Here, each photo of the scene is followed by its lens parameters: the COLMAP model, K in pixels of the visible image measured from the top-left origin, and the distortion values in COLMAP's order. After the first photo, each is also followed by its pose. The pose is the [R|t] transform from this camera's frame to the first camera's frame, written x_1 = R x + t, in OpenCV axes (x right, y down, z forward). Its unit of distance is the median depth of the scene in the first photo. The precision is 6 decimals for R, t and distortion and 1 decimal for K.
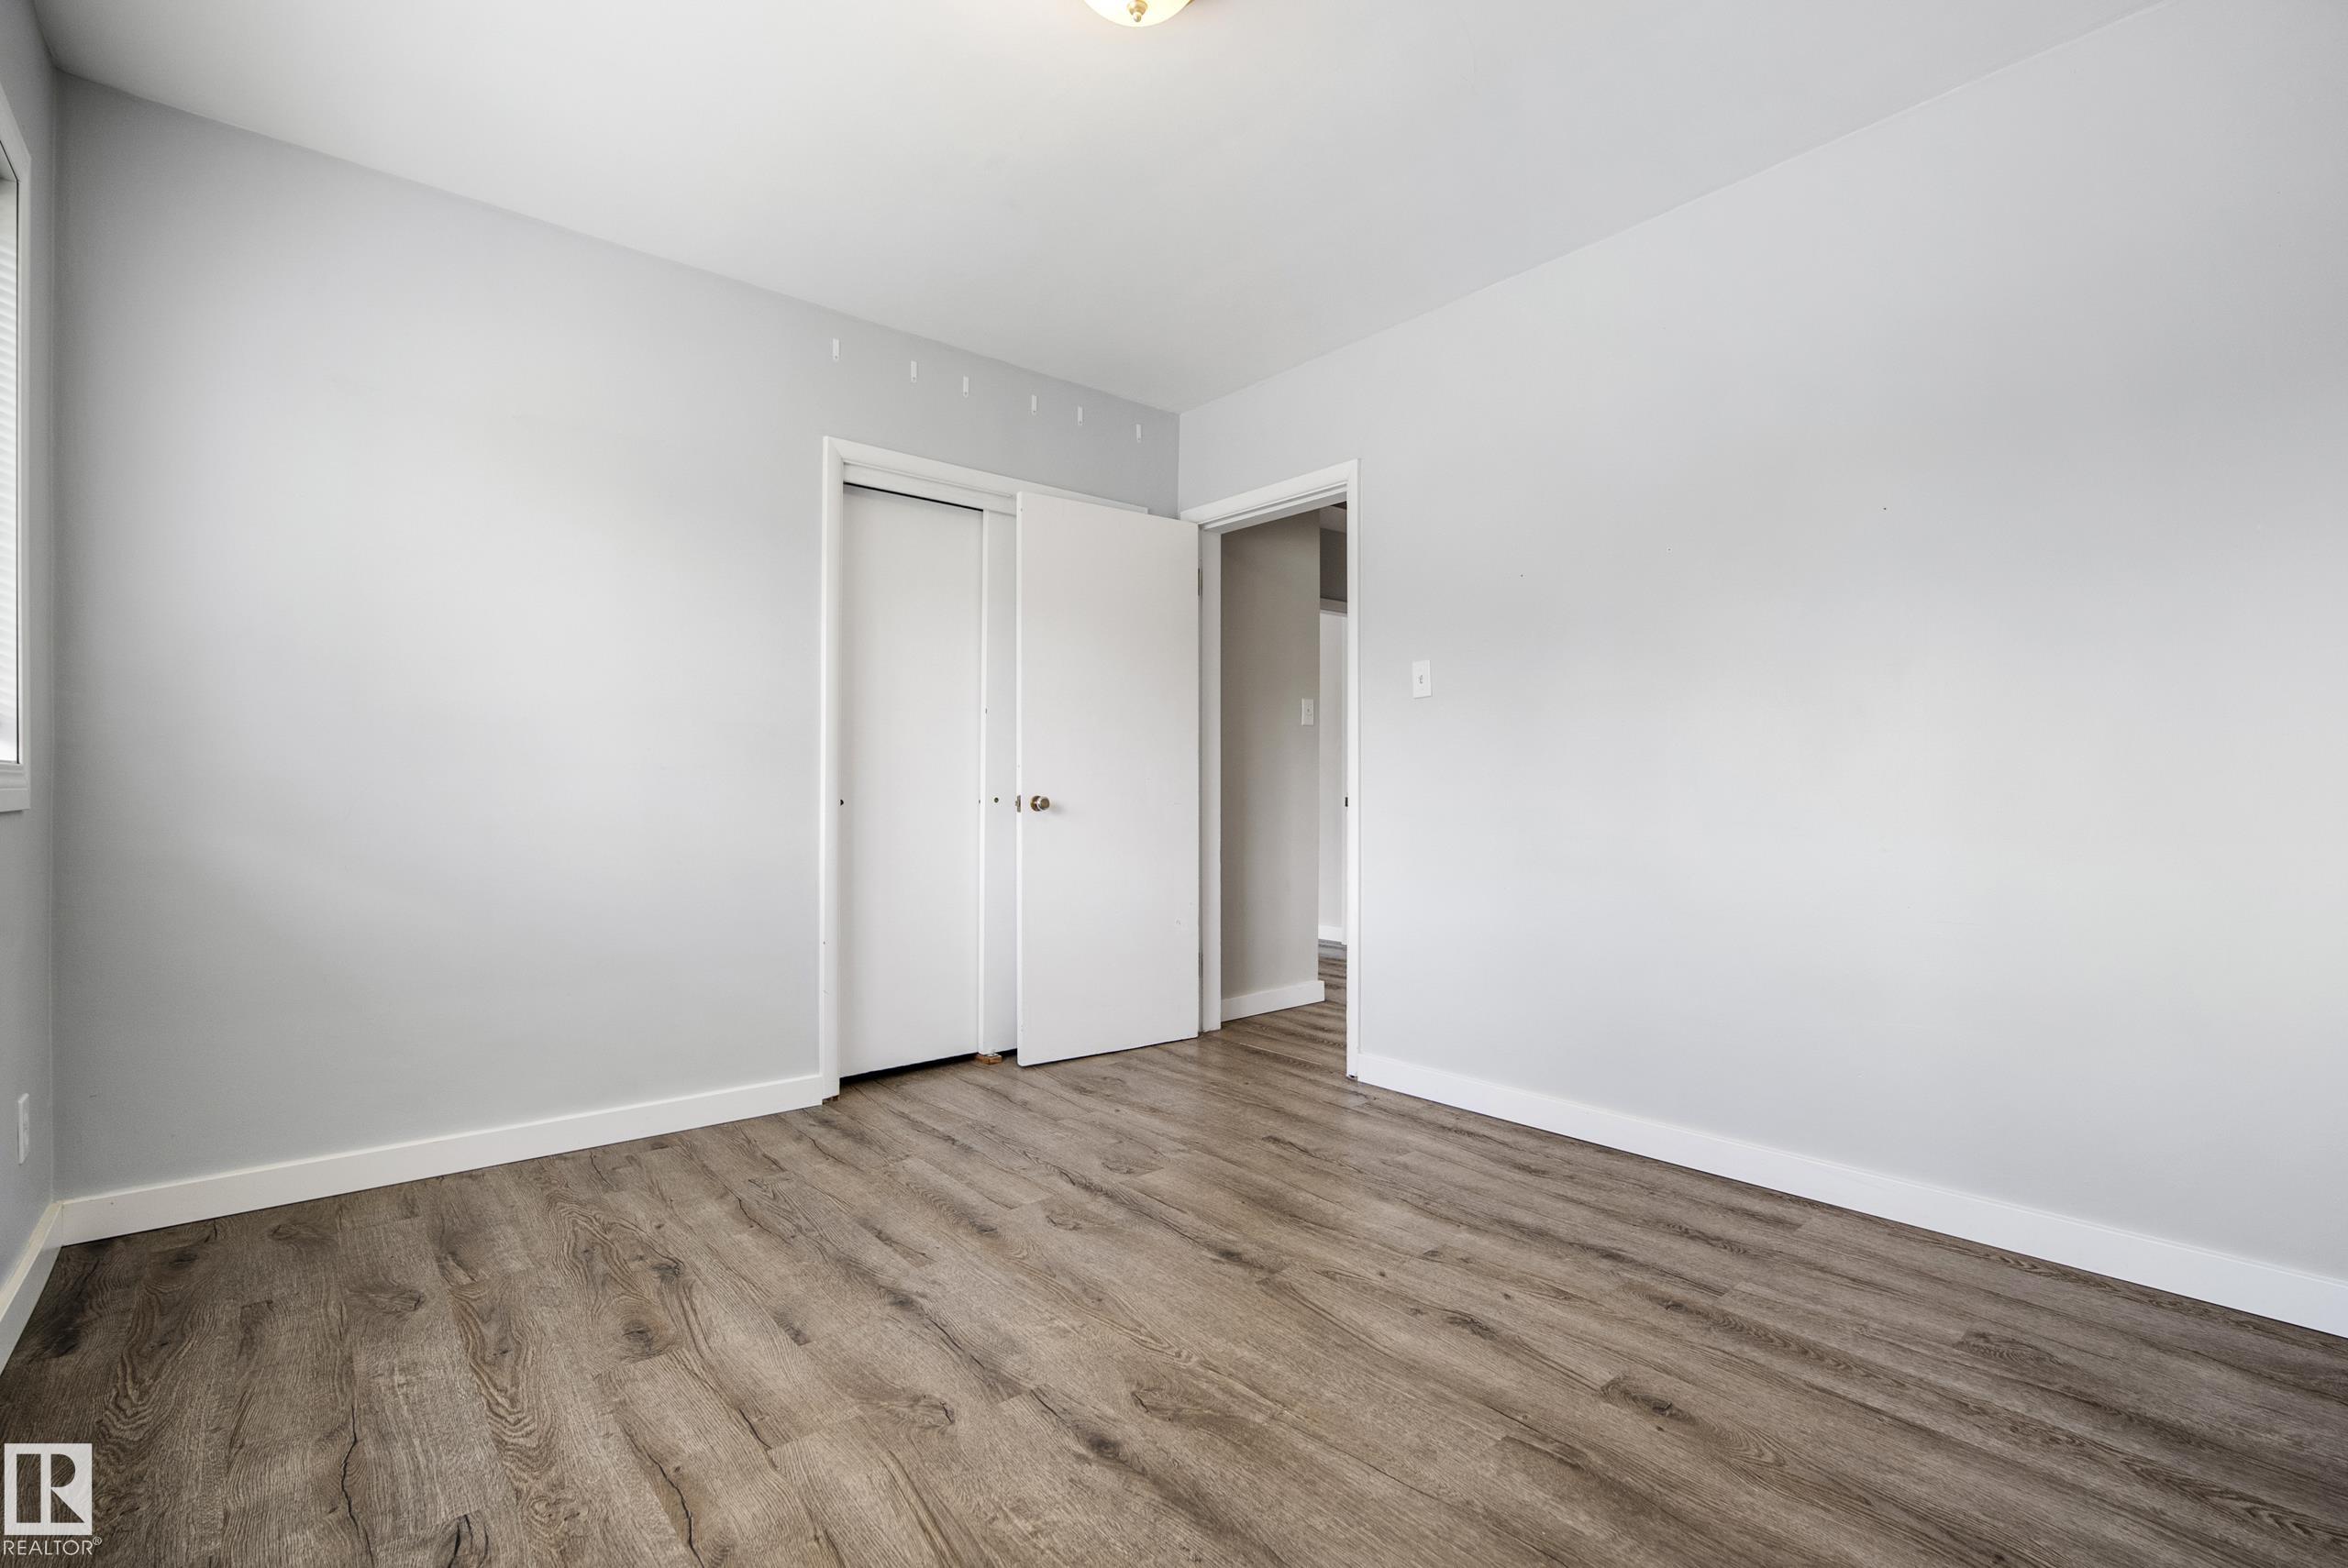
lens RADIAL K [[1037.5, 0, 1174.1], [0, 1037.5, 785.7], [0, 0, 1]] dist [-0.009298, 0.000638]
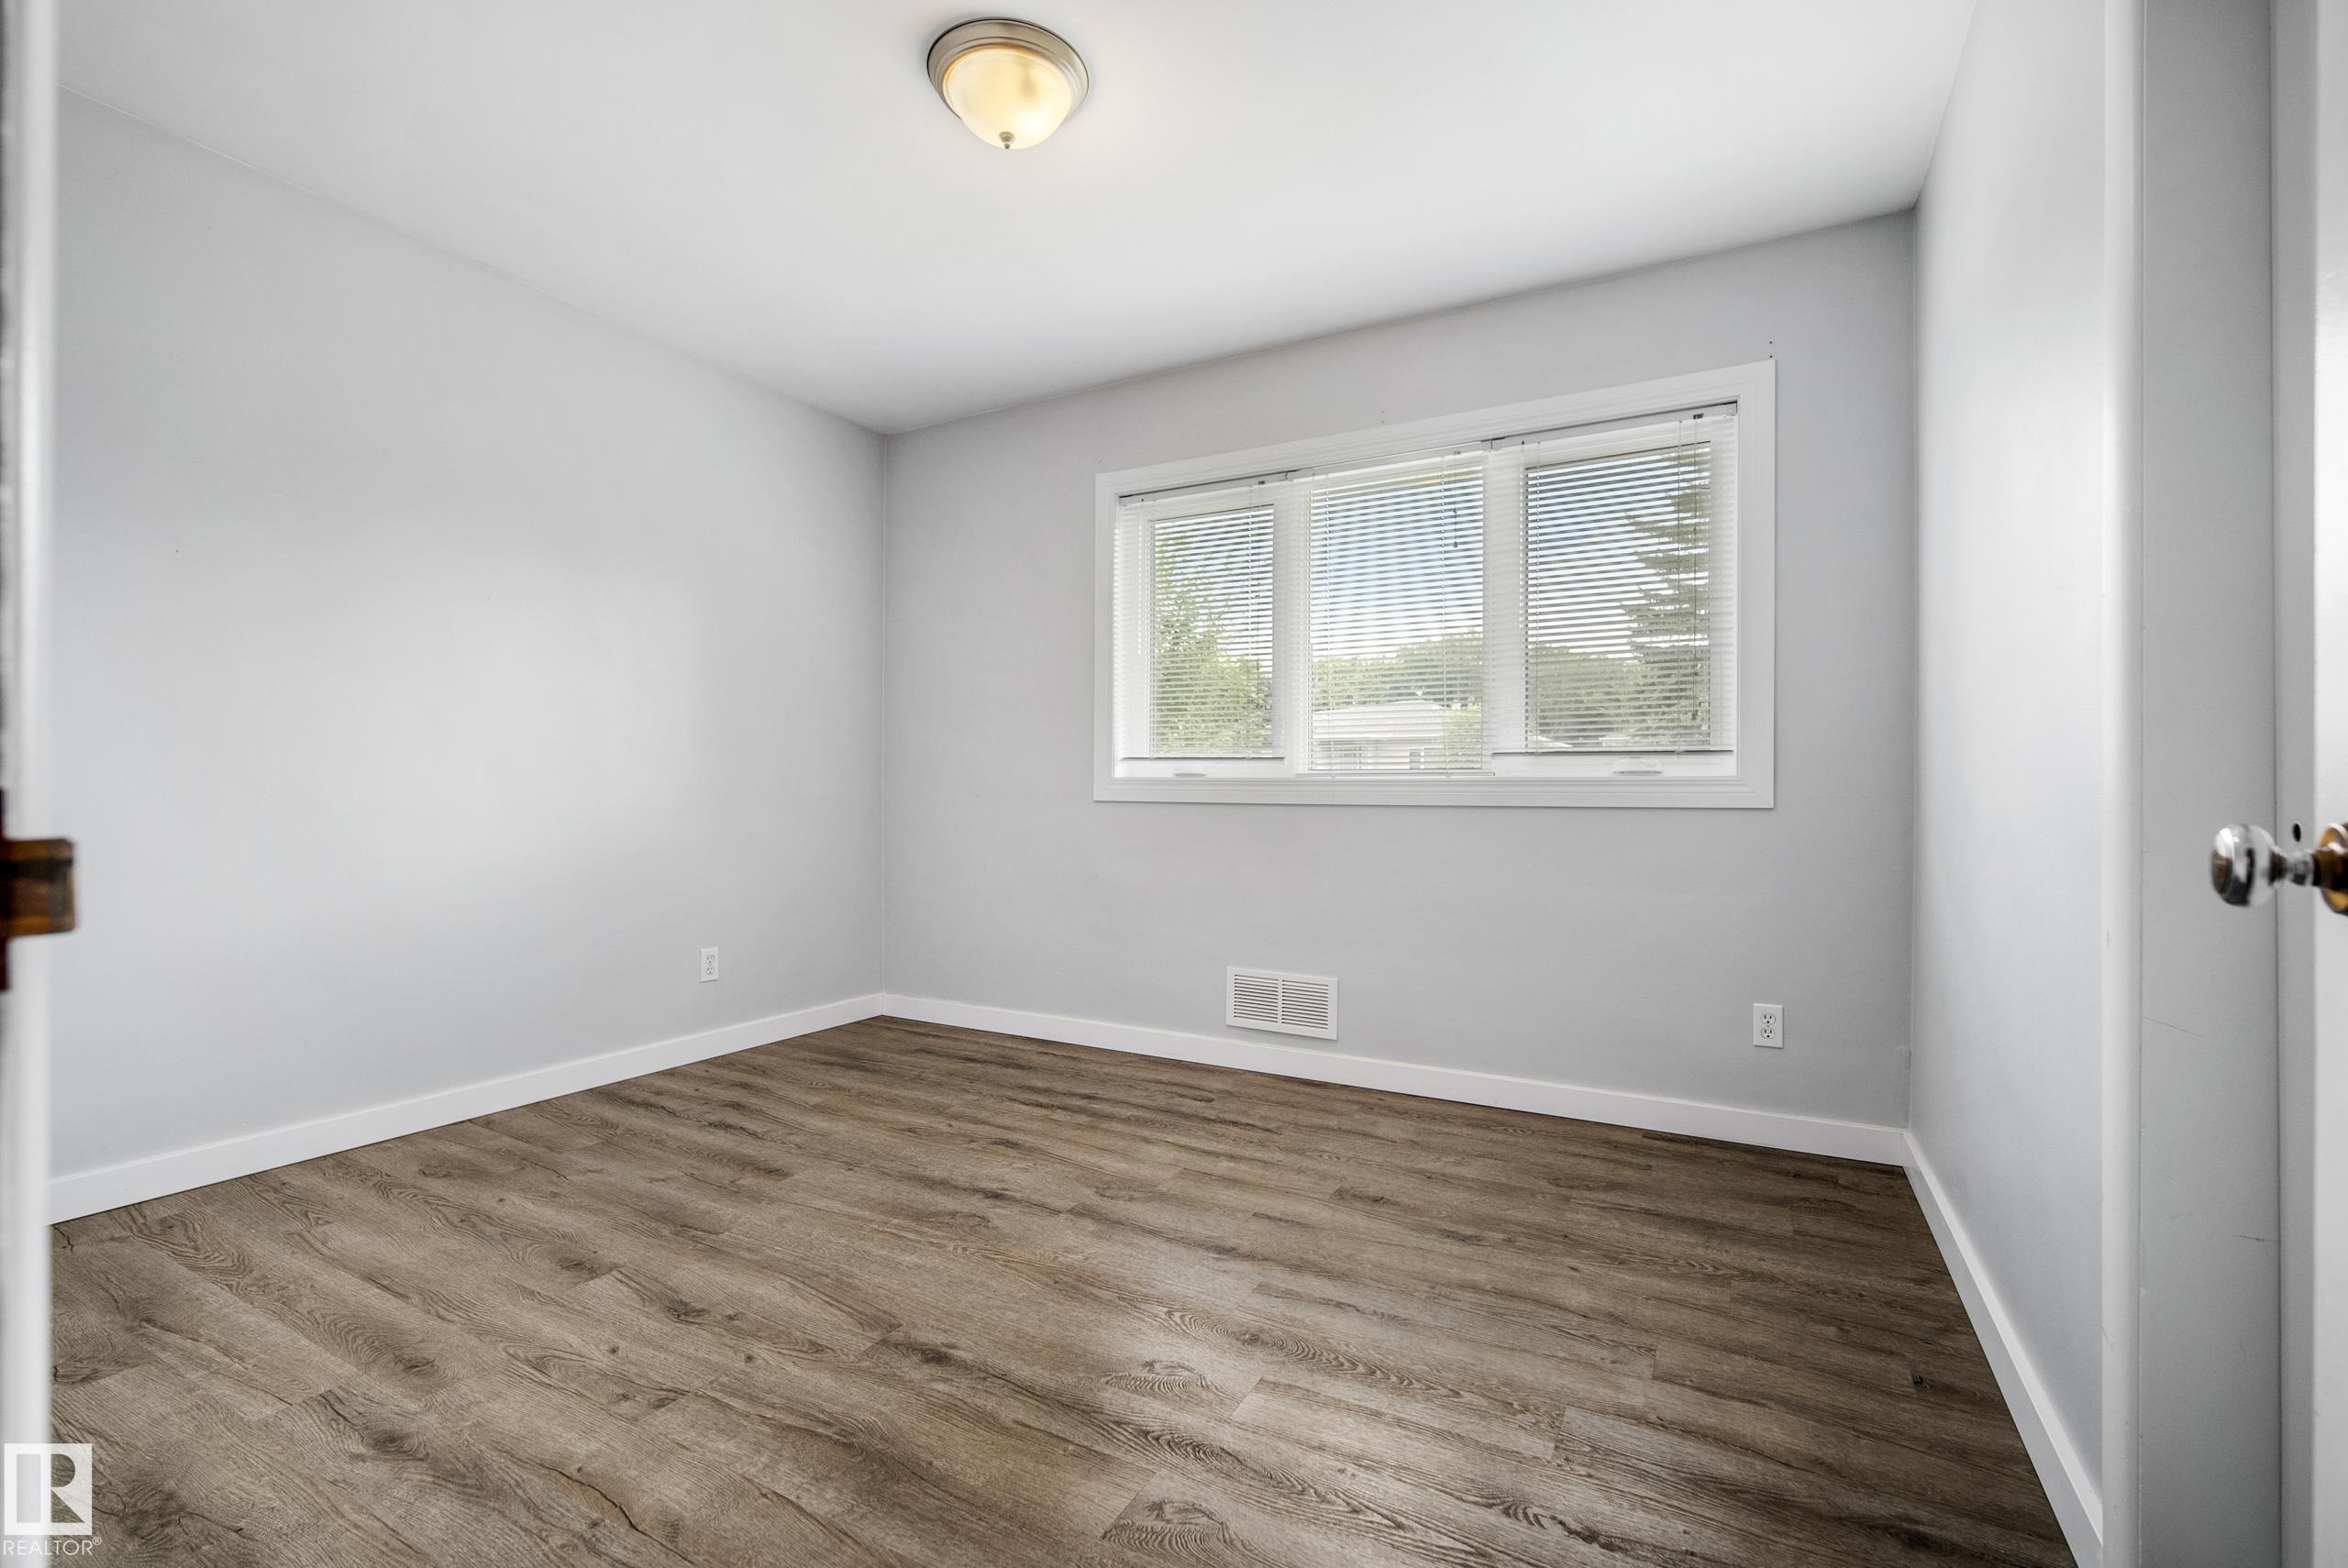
lens RADIAL K [[1037.5, 0, 1168.9], [0, 1037.5, 791.1], [0, 0, 1]] dist [-0.009298, 0.000638]
pose [[-0.938982, -0.006640, -0.343903, 0.190598], [-0.004174, 0.999960, -0.007911, 0.014923], [0.343941, -0.005993, -0.938972, 2.111719]]
